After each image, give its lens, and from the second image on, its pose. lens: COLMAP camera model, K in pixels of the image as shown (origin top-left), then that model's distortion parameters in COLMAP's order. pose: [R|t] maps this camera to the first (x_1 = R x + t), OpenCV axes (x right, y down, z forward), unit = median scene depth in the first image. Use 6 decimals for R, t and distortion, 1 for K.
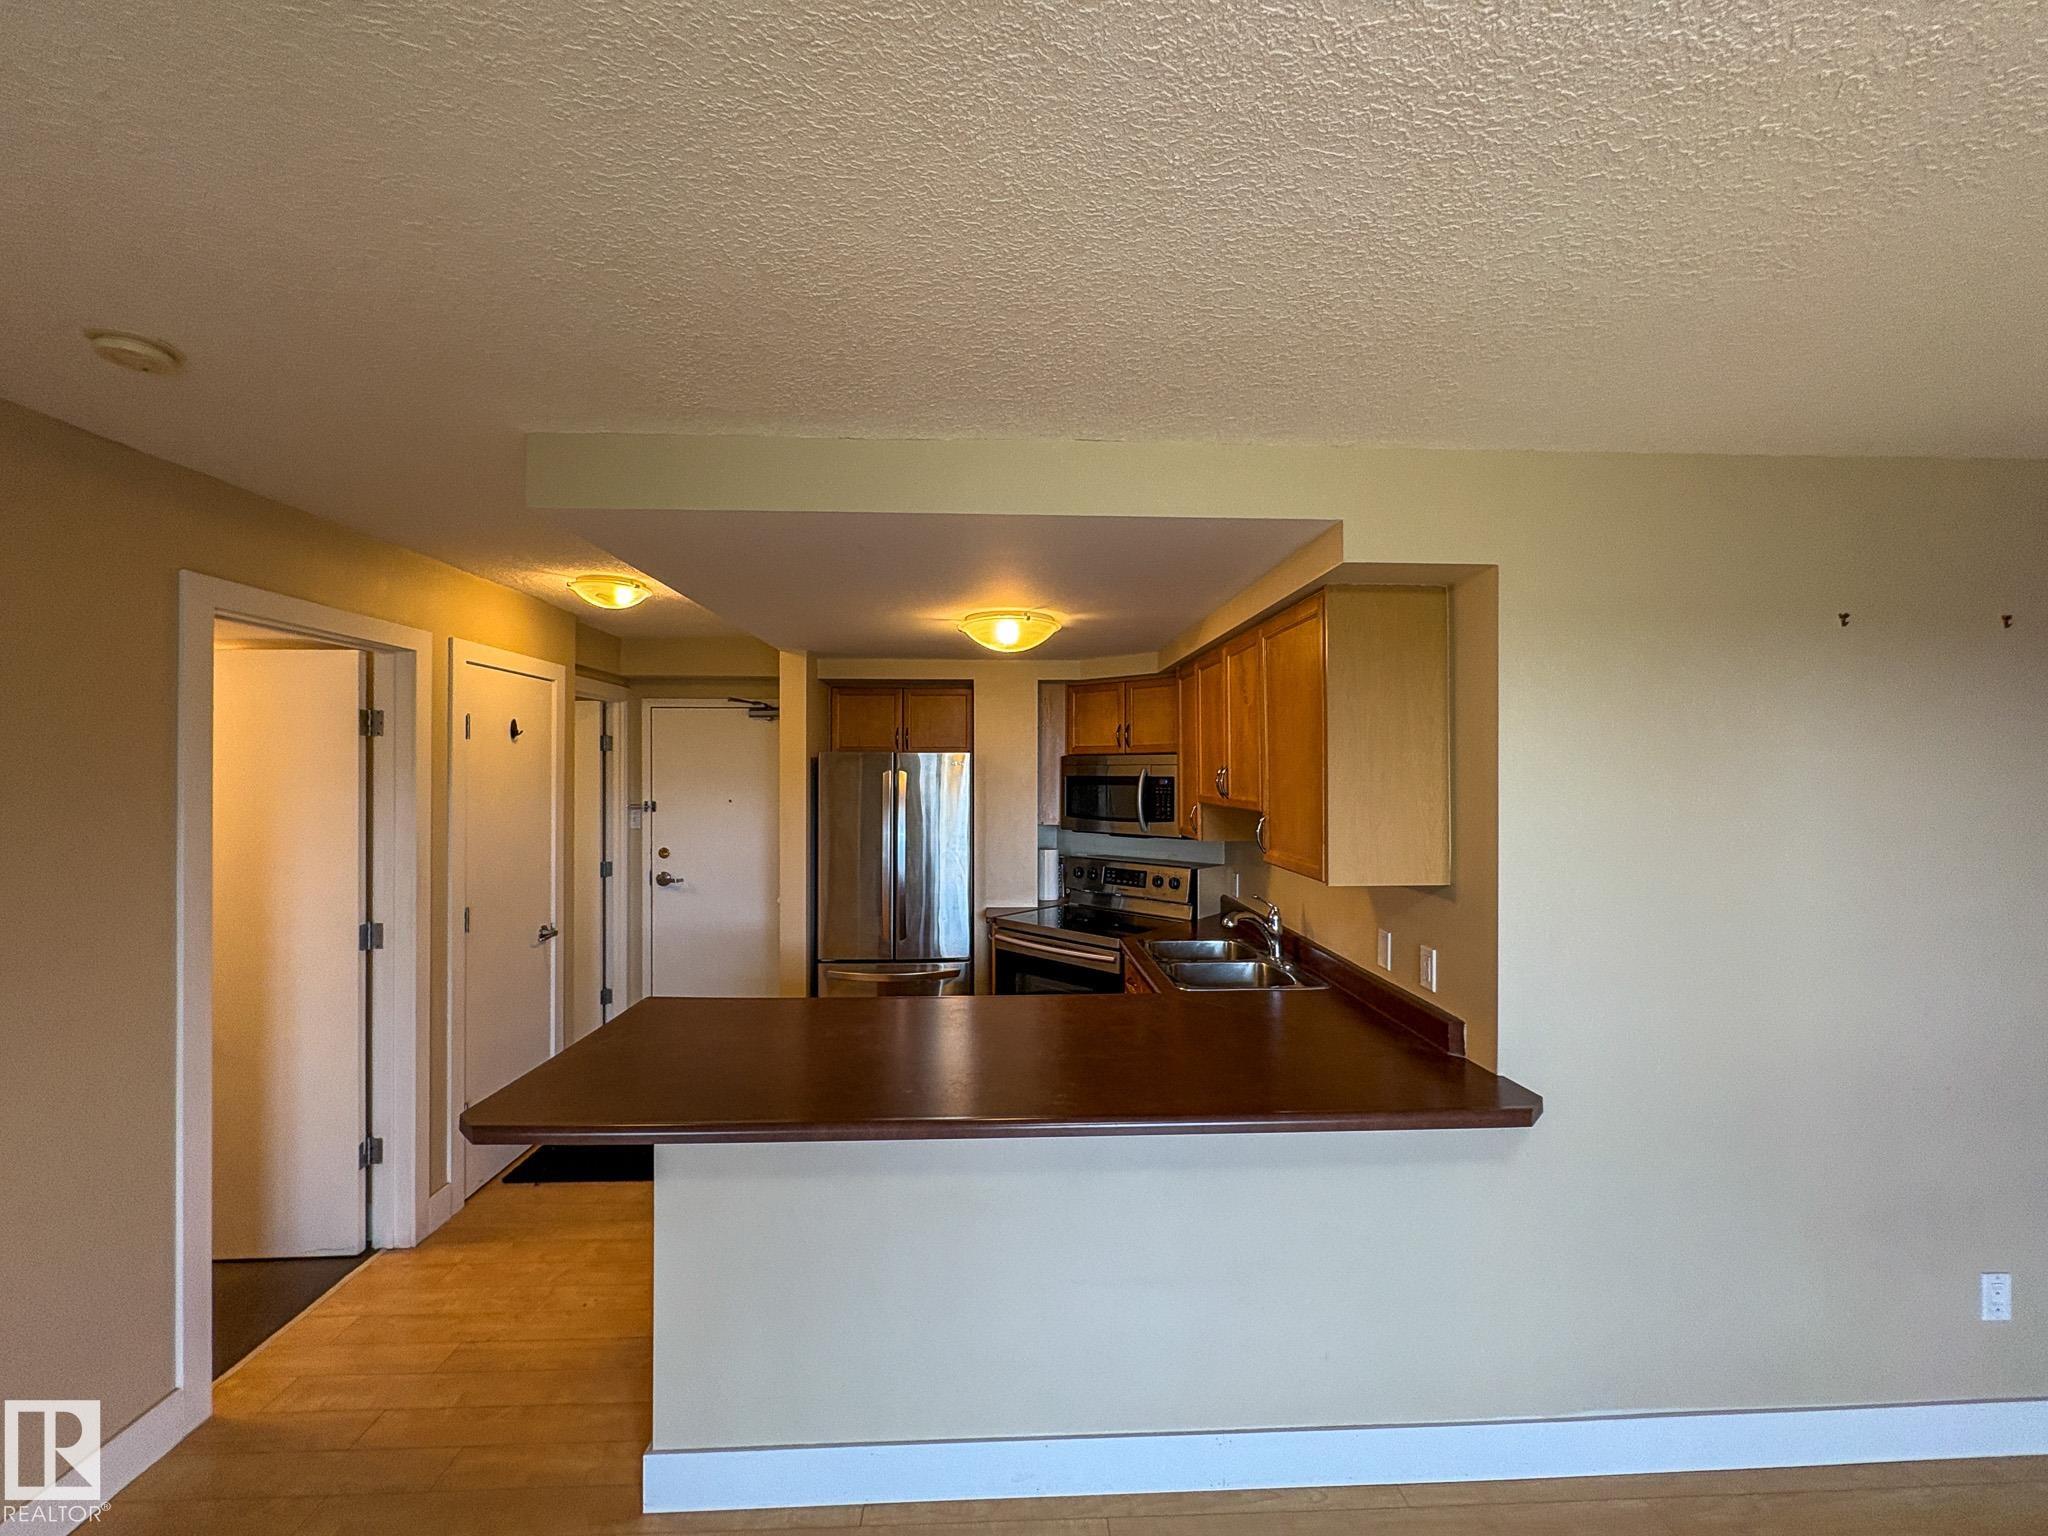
lens RADIAL K [[812.8, 0, 1023.4], [0, 812.8, 770.6], [0, 0, 1]] dist [0.000119, -0.000494]
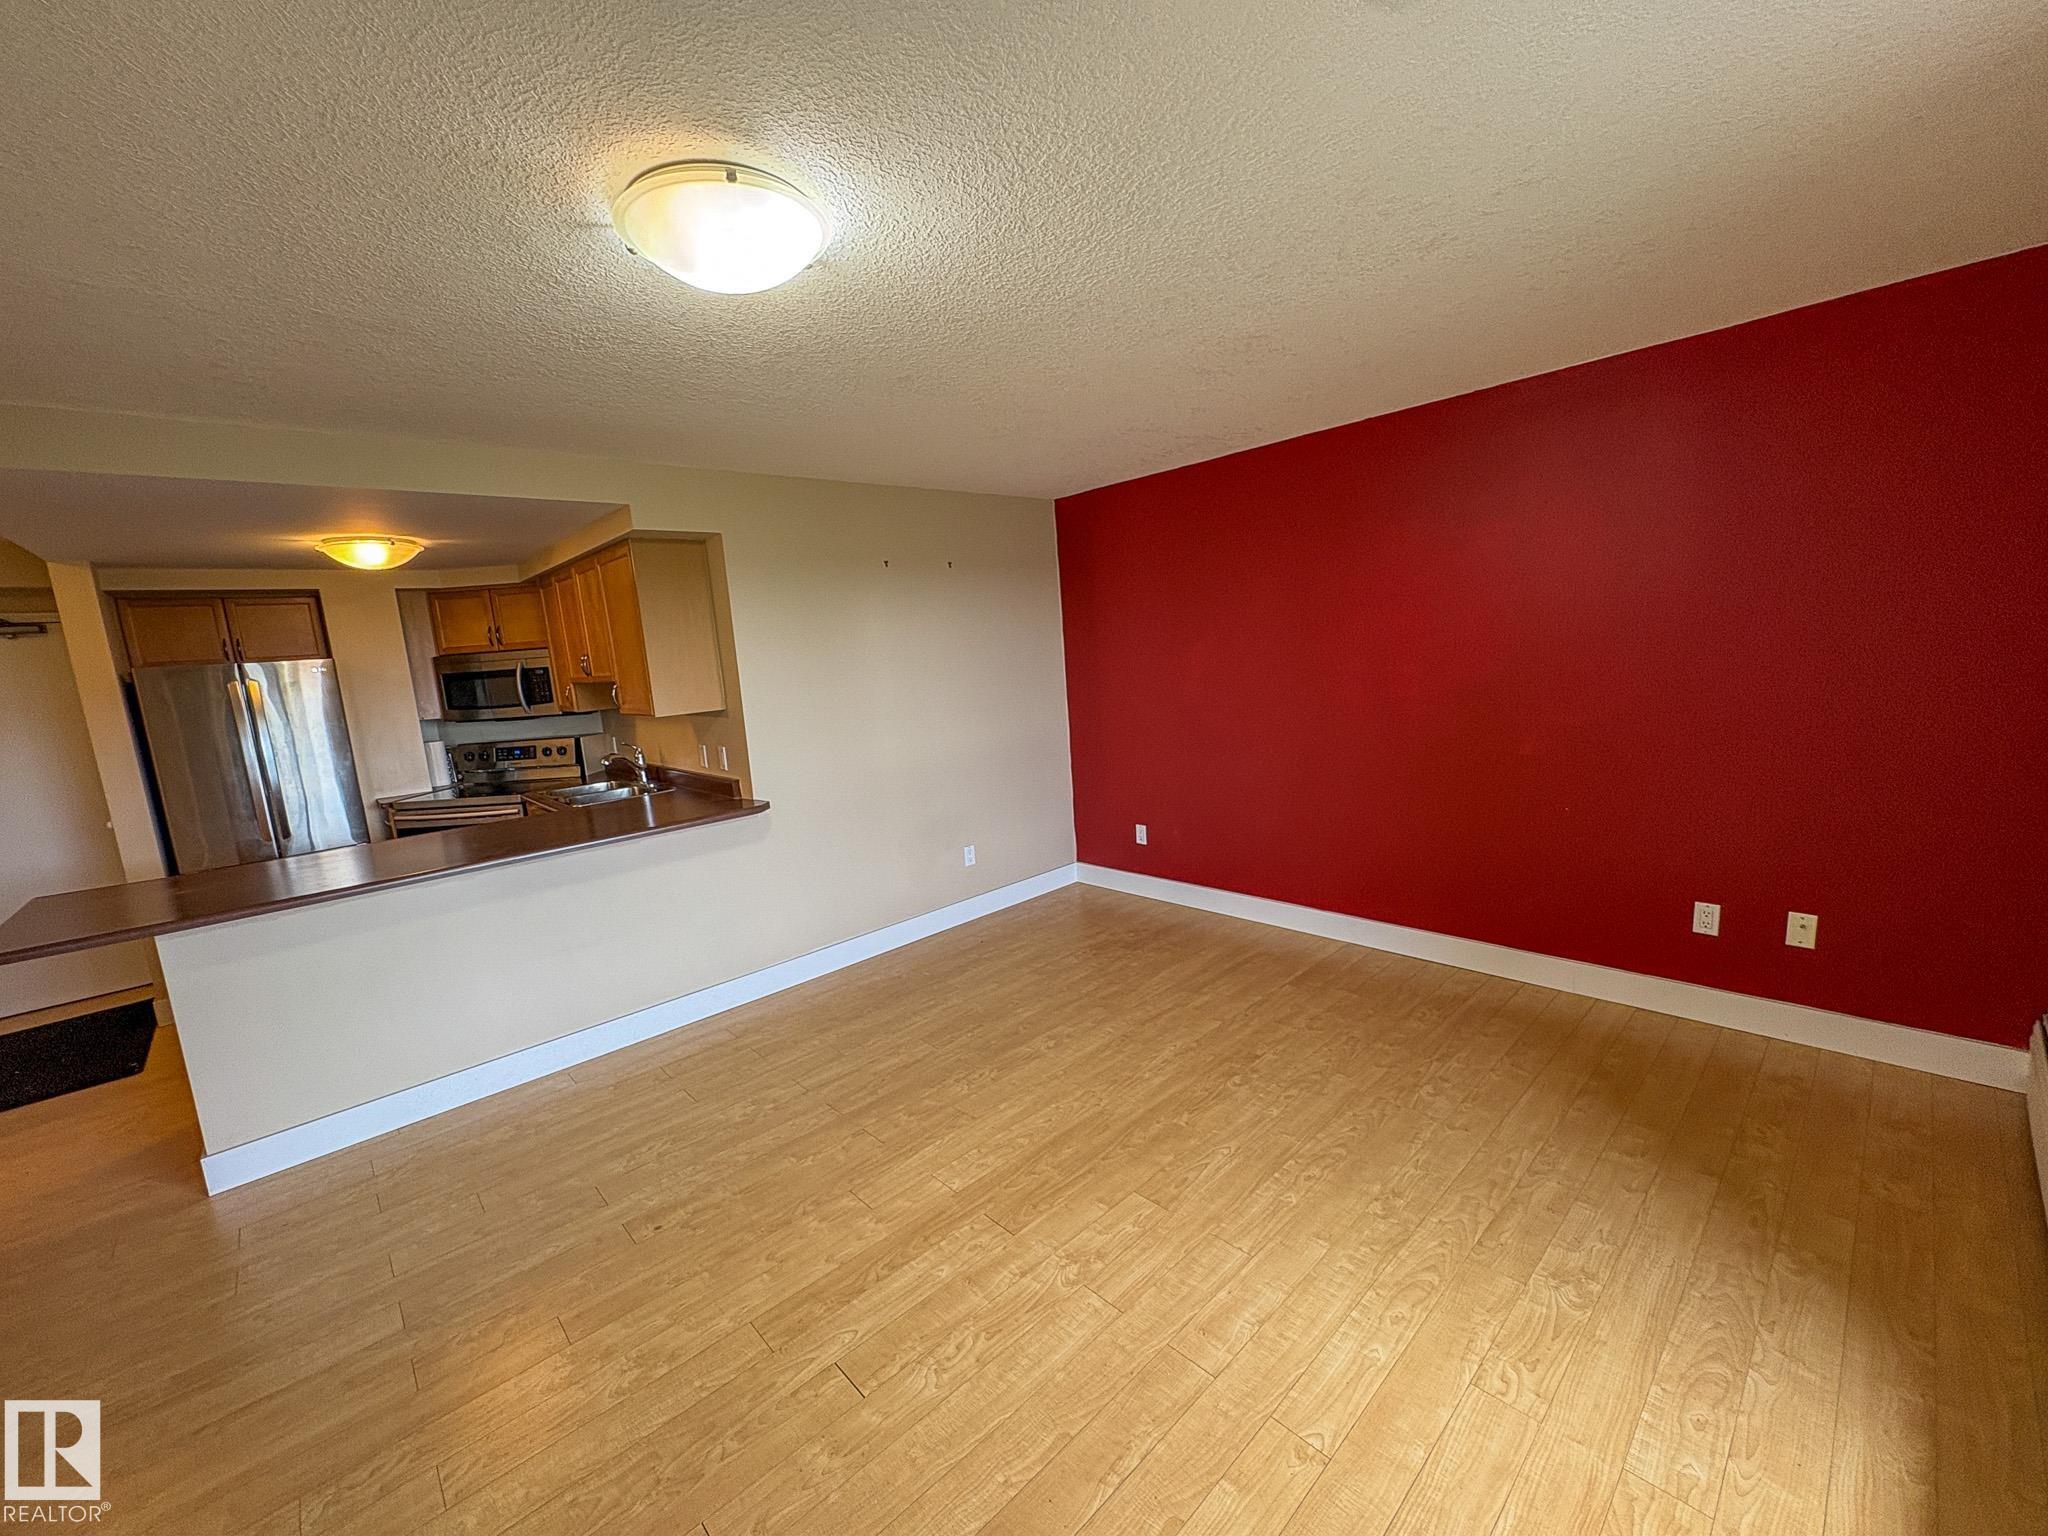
lens RADIAL K [[812.8, 0, 1023.8], [0, 812.8, 771.6], [0, 0, 1]] dist [0.000119, -0.000494]
pose [[0.759708, -0.154476, 0.631649, -0.080393], [0.069509, 0.985099, 0.157314, 0.022094], [-0.646539, -0.075608, 0.759125, -0.477863]]
